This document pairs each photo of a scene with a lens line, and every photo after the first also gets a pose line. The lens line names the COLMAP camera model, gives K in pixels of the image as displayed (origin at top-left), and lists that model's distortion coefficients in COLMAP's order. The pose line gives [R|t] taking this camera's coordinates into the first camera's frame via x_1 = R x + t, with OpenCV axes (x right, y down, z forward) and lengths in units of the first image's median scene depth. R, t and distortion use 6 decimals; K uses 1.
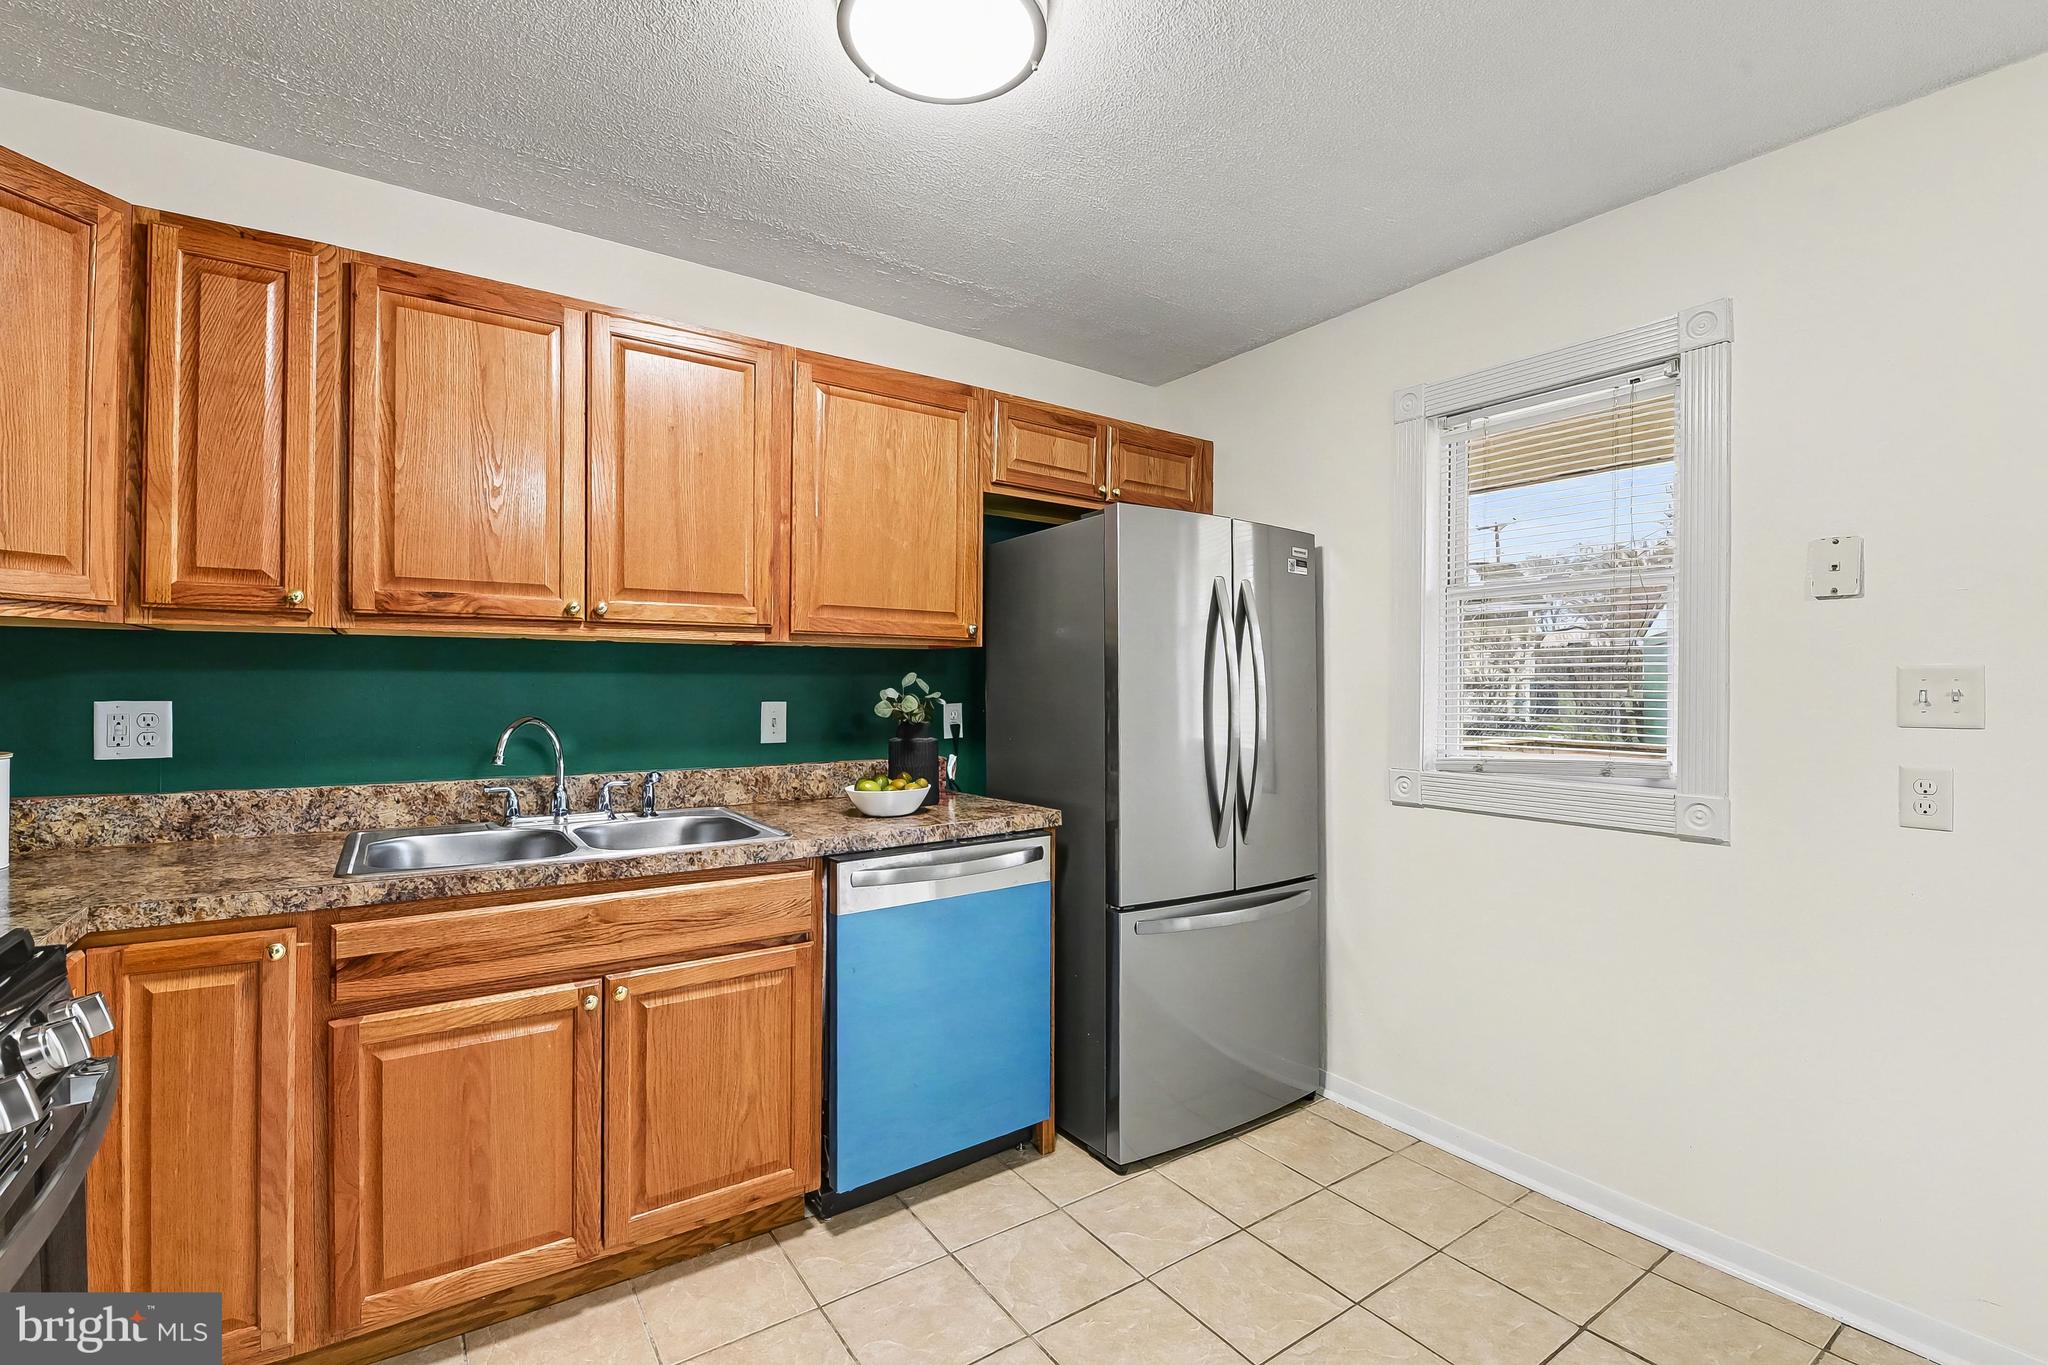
lens RADIAL K [[889.1, 0, 1020.3], [0, 889.1, 673.4], [0, 0, 1]] dist [-0.012261, -0.001364]
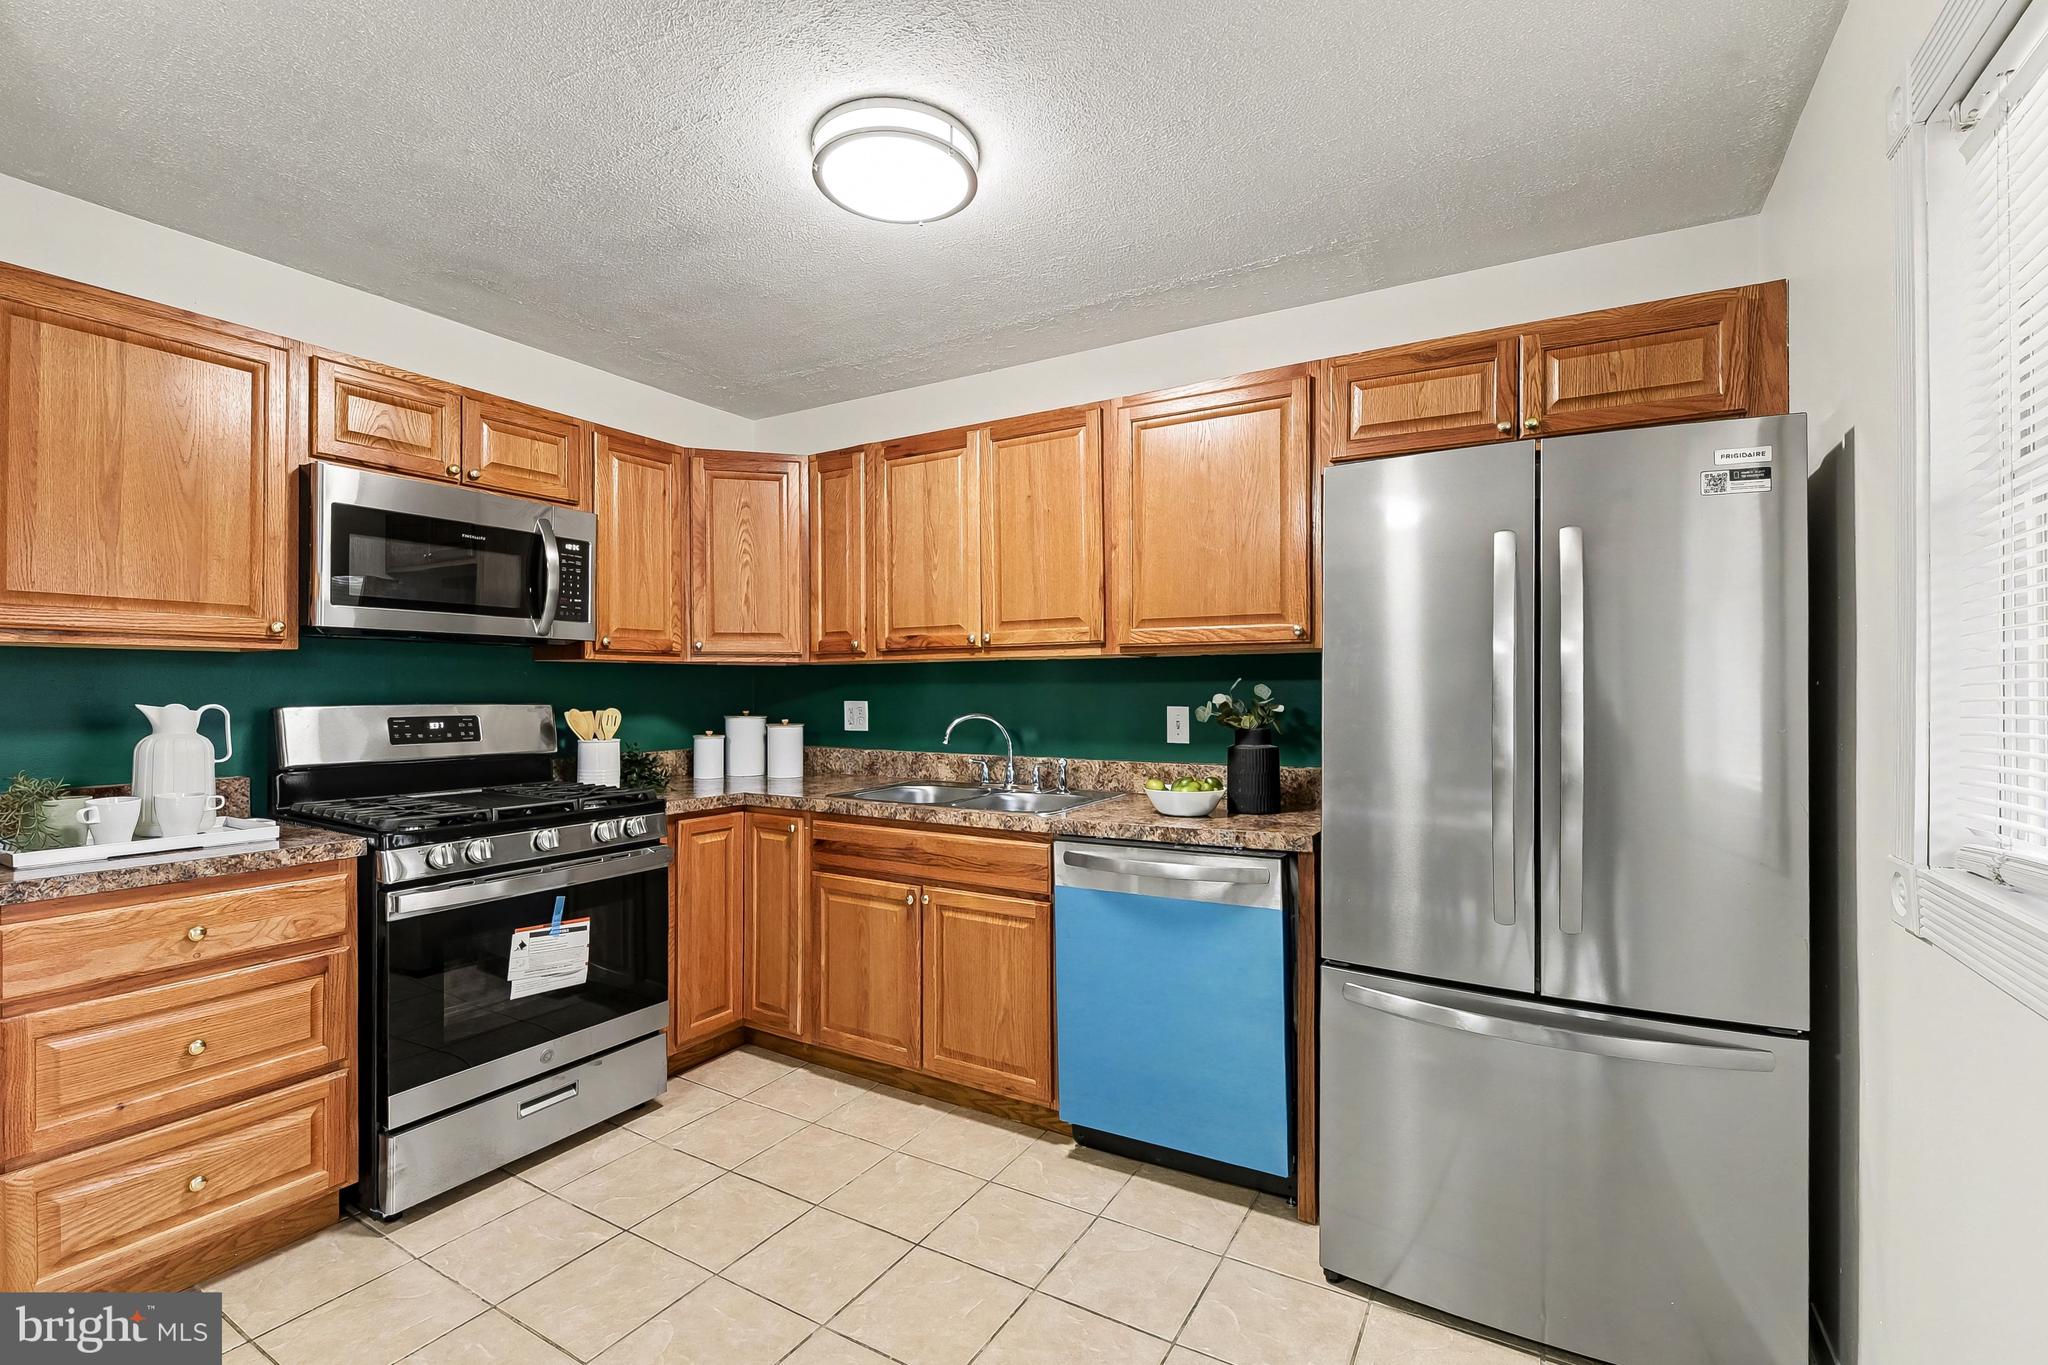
lens RADIAL K [[889.1, 0, 1028.3], [0, 889.1, 686.7], [0, 0, 1]] dist [-0.012261, -0.001364]
pose [[0.425418, -0.006922, -0.904970, 0.892281], [0.016091, 0.999871, -0.000083, 0.006452], [0.904854, -0.014527, 0.425475, 0.482688]]
